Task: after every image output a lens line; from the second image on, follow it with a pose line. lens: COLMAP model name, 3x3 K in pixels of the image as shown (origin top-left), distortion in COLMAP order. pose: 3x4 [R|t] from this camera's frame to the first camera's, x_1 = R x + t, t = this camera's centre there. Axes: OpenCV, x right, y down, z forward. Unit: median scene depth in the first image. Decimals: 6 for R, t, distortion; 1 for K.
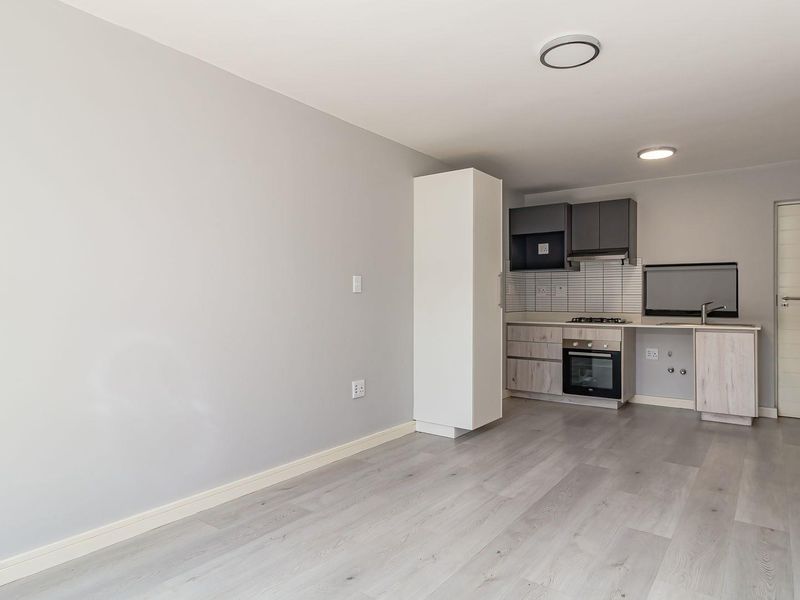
lens RADIAL K [[498.8, 0, 394.3], [0, 498.8, 296.8], [0, 0, 1]] dist [-0.001281, 0.000533]
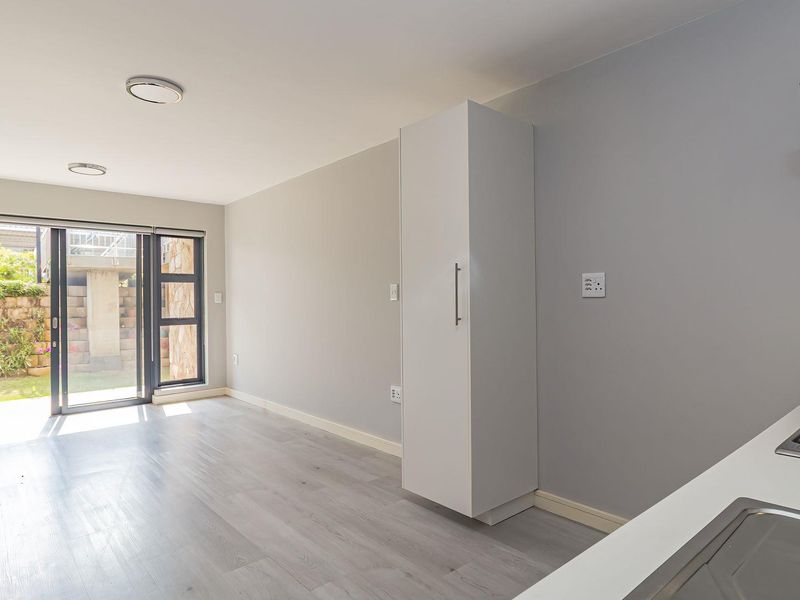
lens RADIAL K [[498.8, 0, 400.6], [0, 498.8, 292.9], [0, 0, 1]] dist [-0.001281, 0.000533]
pose [[-0.204916, -0.004068, -0.978771, 0.734415], [0.012545, 0.999898, -0.006782, -0.010892], [0.978699, -0.013669, -0.204845, 0.970649]]
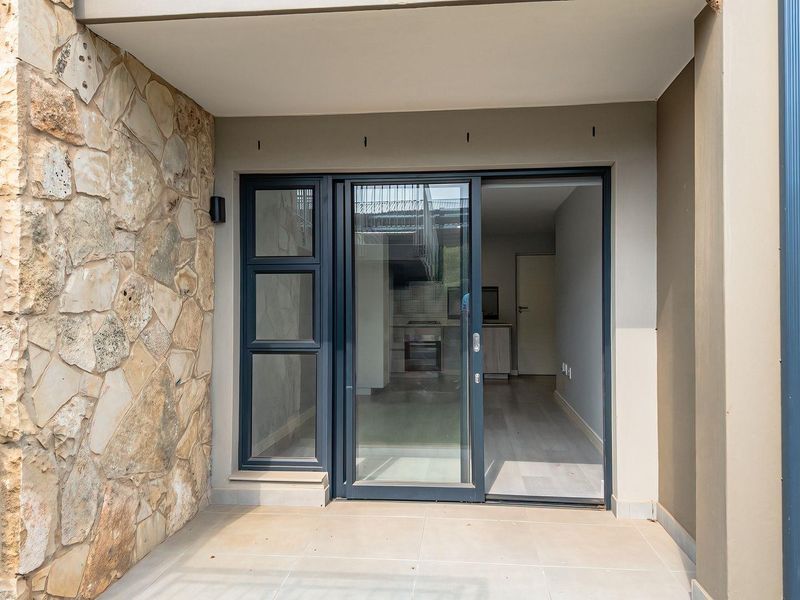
lens RADIAL K [[629.9, 0, 399.0], [0, 629.9, 298.9], [0, 0, 1]] dist [0.034644, -0.031620]
pose [[0.860211, 0.001838, 0.509935, -0.736688], [0.000400, 0.999991, -0.004279, -0.019234], [-0.509938, 0.003885, 0.860202, -0.713873]]
